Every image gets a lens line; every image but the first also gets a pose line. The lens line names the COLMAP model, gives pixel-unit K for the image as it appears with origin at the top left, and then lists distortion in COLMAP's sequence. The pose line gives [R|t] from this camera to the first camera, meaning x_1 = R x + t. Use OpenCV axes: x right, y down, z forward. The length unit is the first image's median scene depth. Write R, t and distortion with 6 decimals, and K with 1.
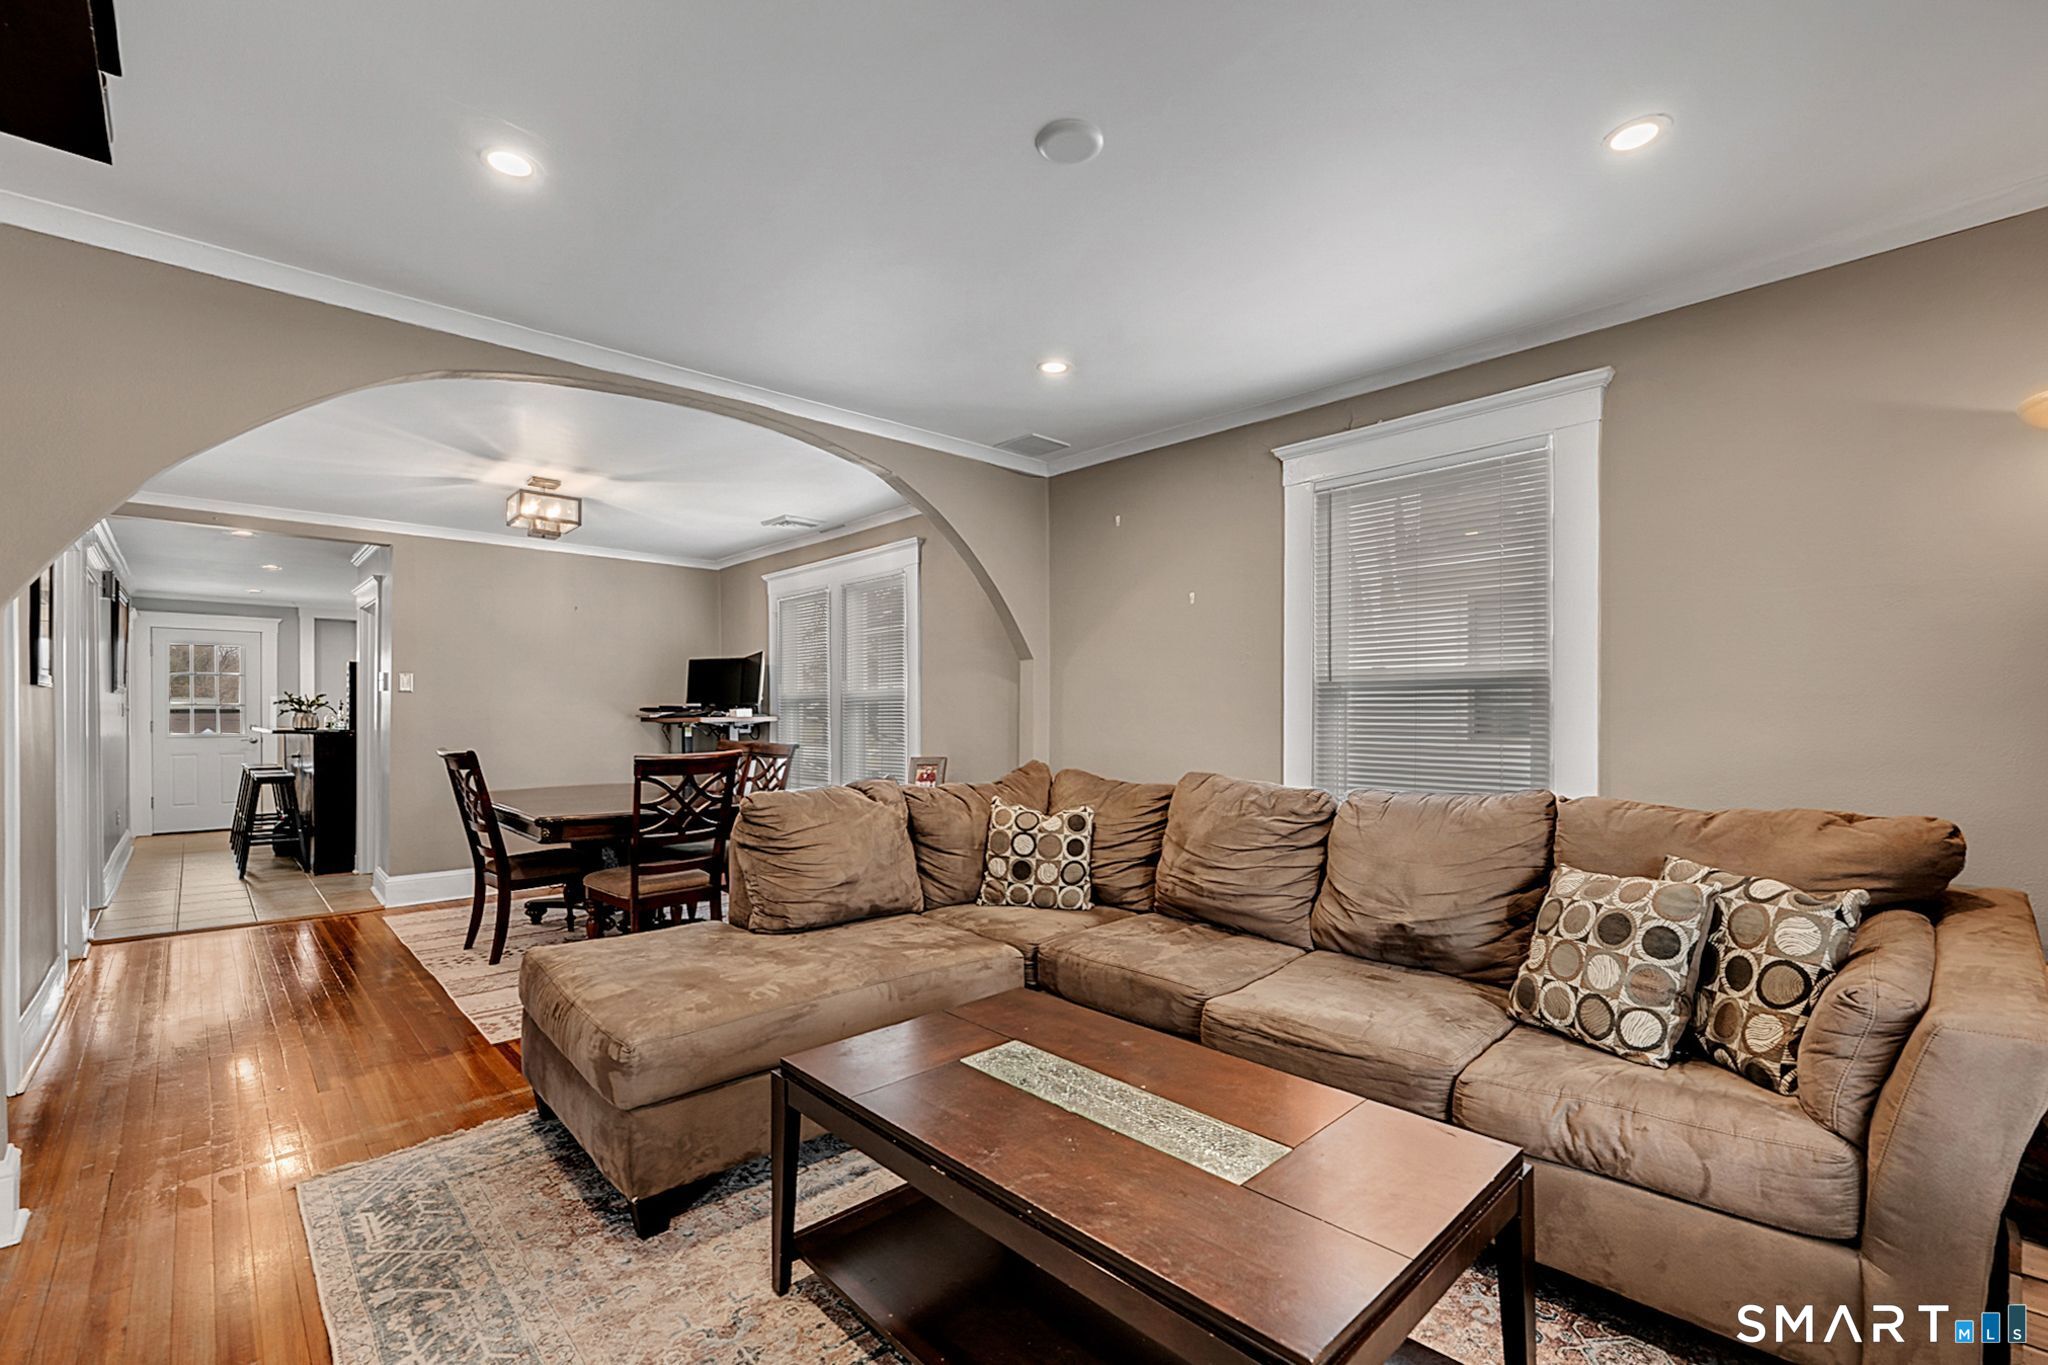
lens RADIAL K [[879.2, 0, 1018.5], [0, 879.2, 700.7], [0, 0, 1]] dist [-0.002200, -0.000357]
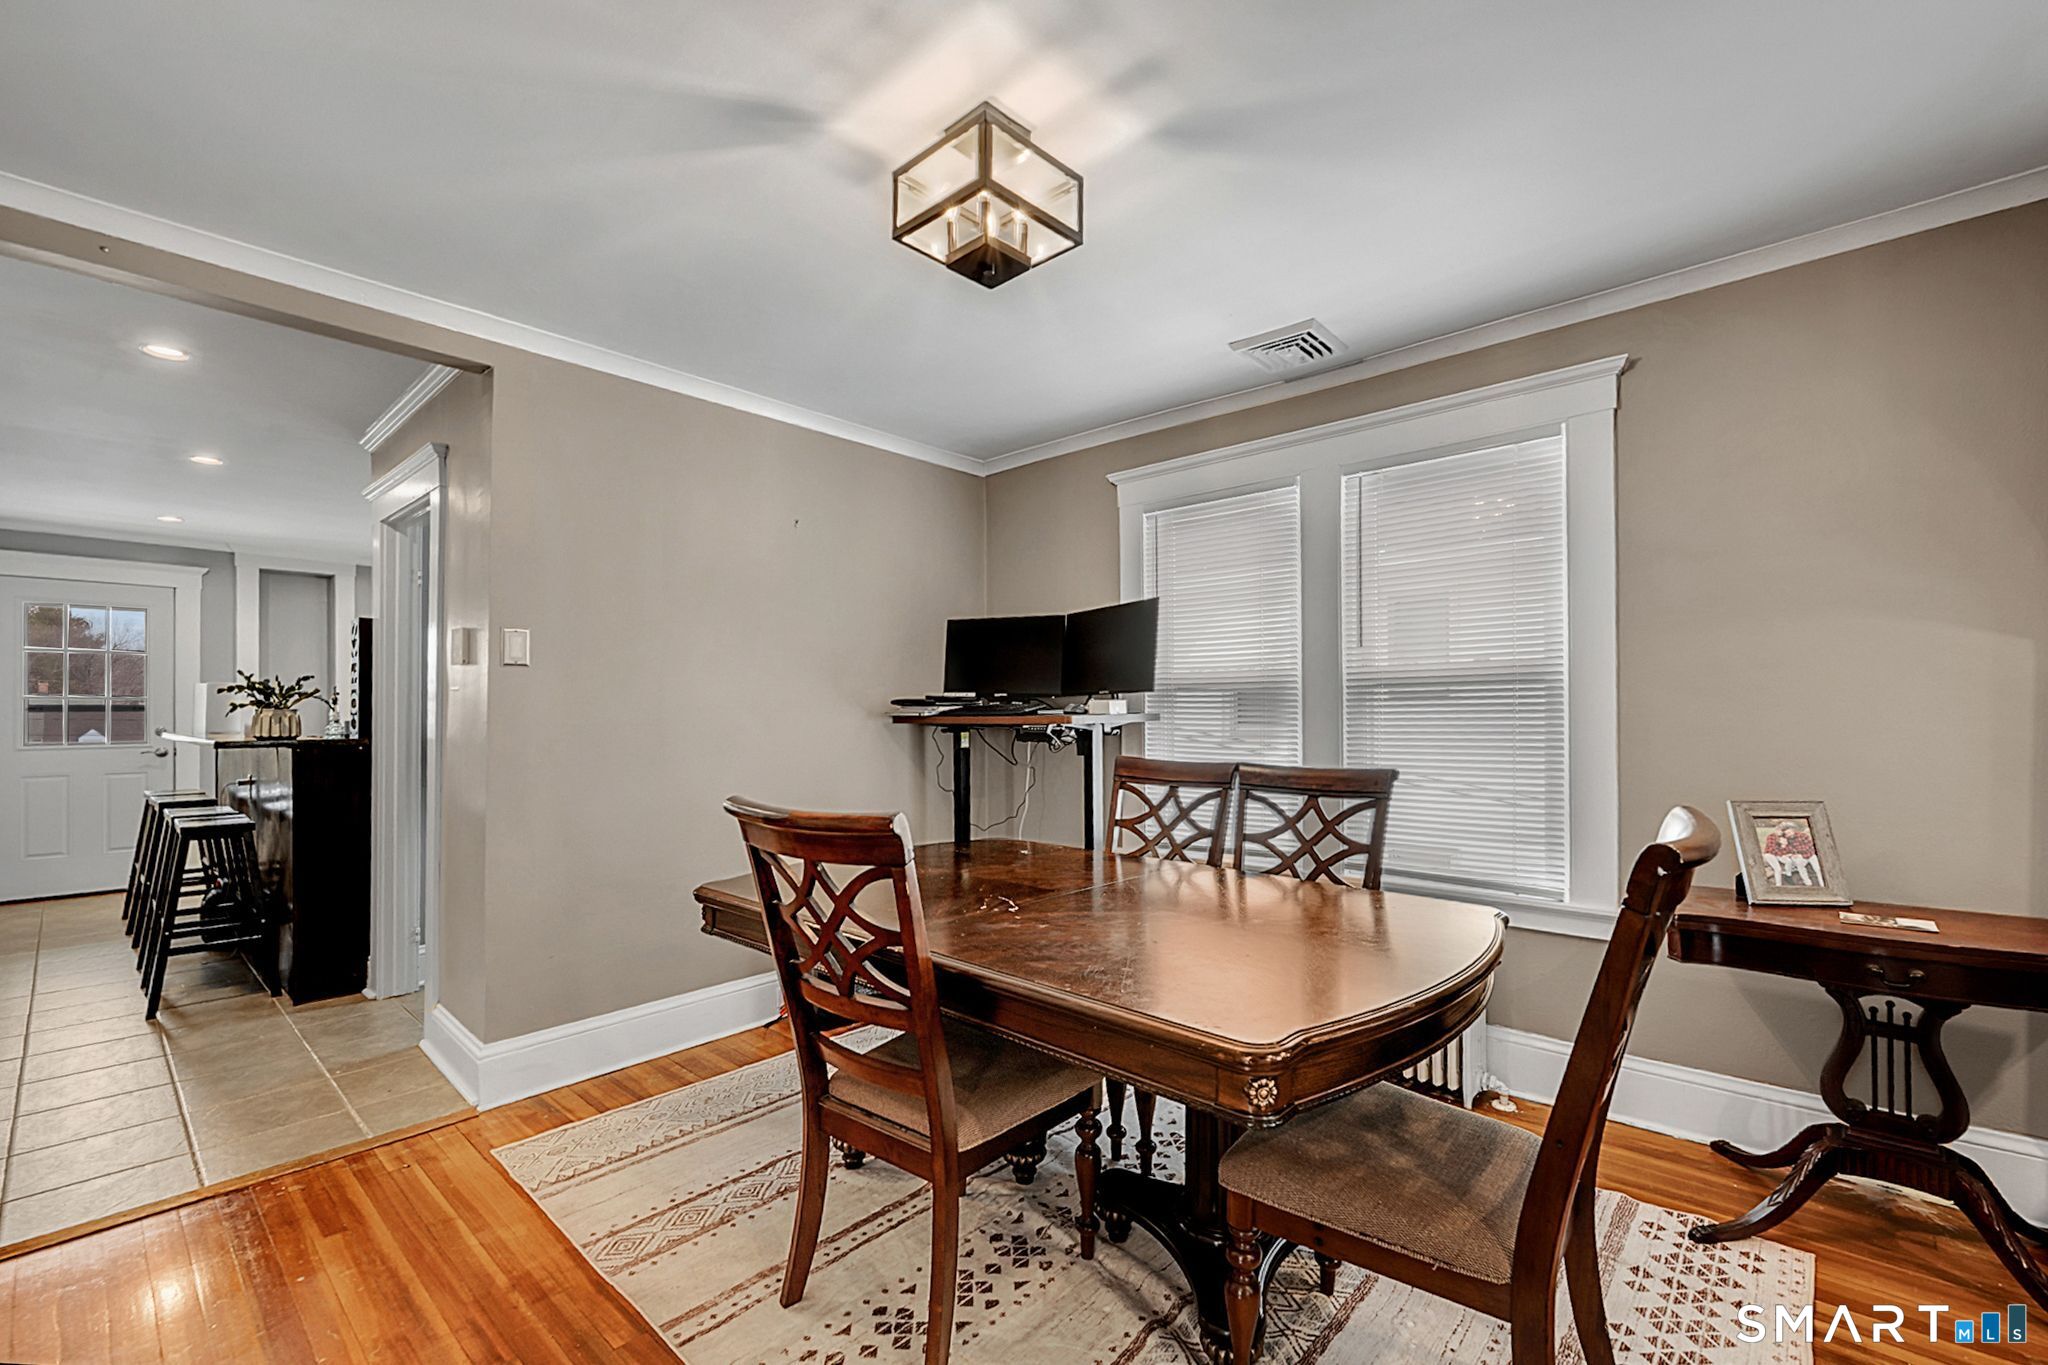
lens RADIAL K [[879.2, 0, 1029.4], [0, 879.2, 689.8], [0, 0, 1]] dist [-0.002200, -0.000357]
pose [[0.997165, -0.001108, 0.075237, -0.376945], [0.001710, 0.999967, -0.007931, 0.006829], [-0.075226, 0.008037, 0.997134, 0.408232]]
